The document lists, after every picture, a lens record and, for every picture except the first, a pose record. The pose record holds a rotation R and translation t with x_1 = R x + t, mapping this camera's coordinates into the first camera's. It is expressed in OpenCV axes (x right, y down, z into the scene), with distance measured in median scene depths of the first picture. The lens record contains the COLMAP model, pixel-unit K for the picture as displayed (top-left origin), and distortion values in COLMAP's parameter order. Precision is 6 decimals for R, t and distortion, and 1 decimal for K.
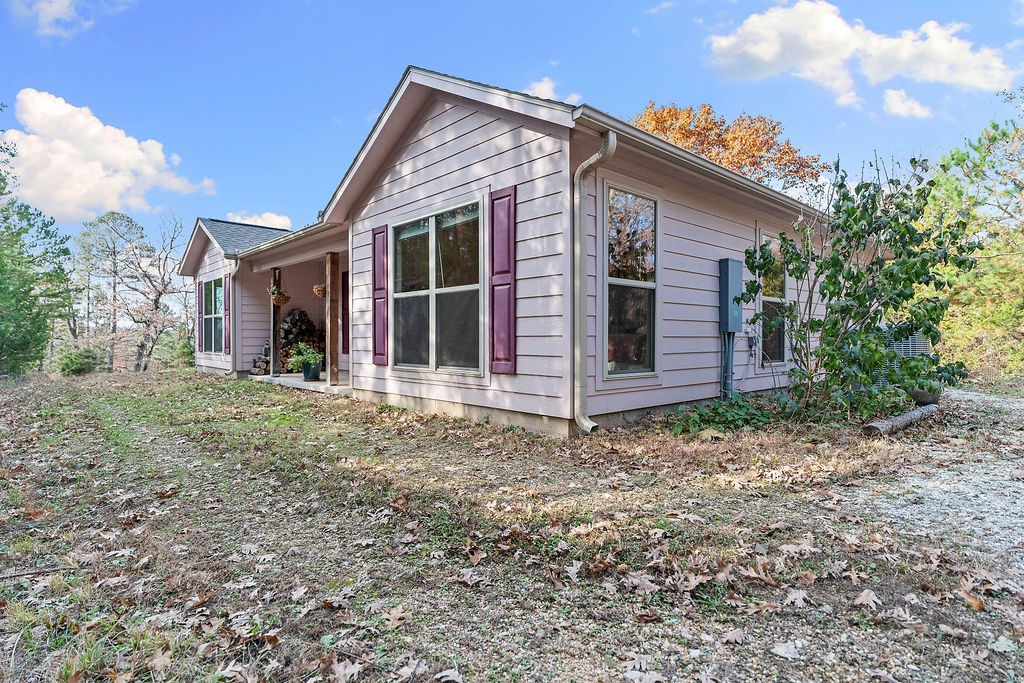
lens RADIAL K [[536.6, 0, 512.0], [0, 536.6, 341.5], [0, 0, 1]] dist [-0.002630, -0.000104]
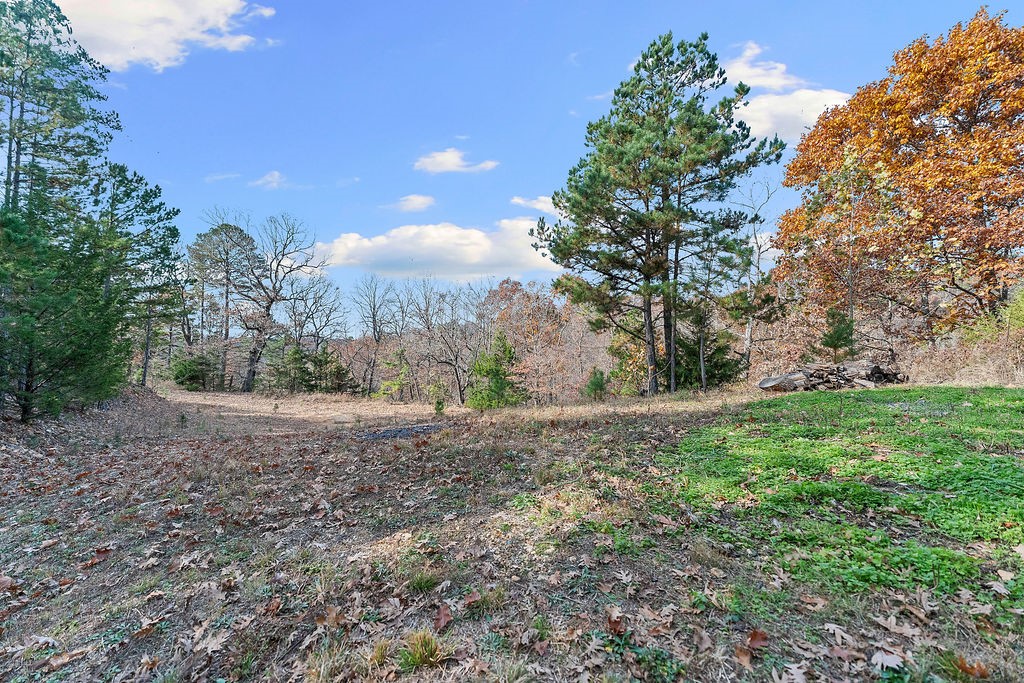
lens RADIAL K [[408.6, 0, 512.0], [0, 408.6, 341.5], [0, 0, 1]] dist [-0.000562, -0.000083]
pose [[0.999777, -0.004559, -0.020640, -1.343932], [0.004294, 0.999908, -0.012871, 0.000758], [0.020697, 0.012780, 0.999704, 1.703833]]
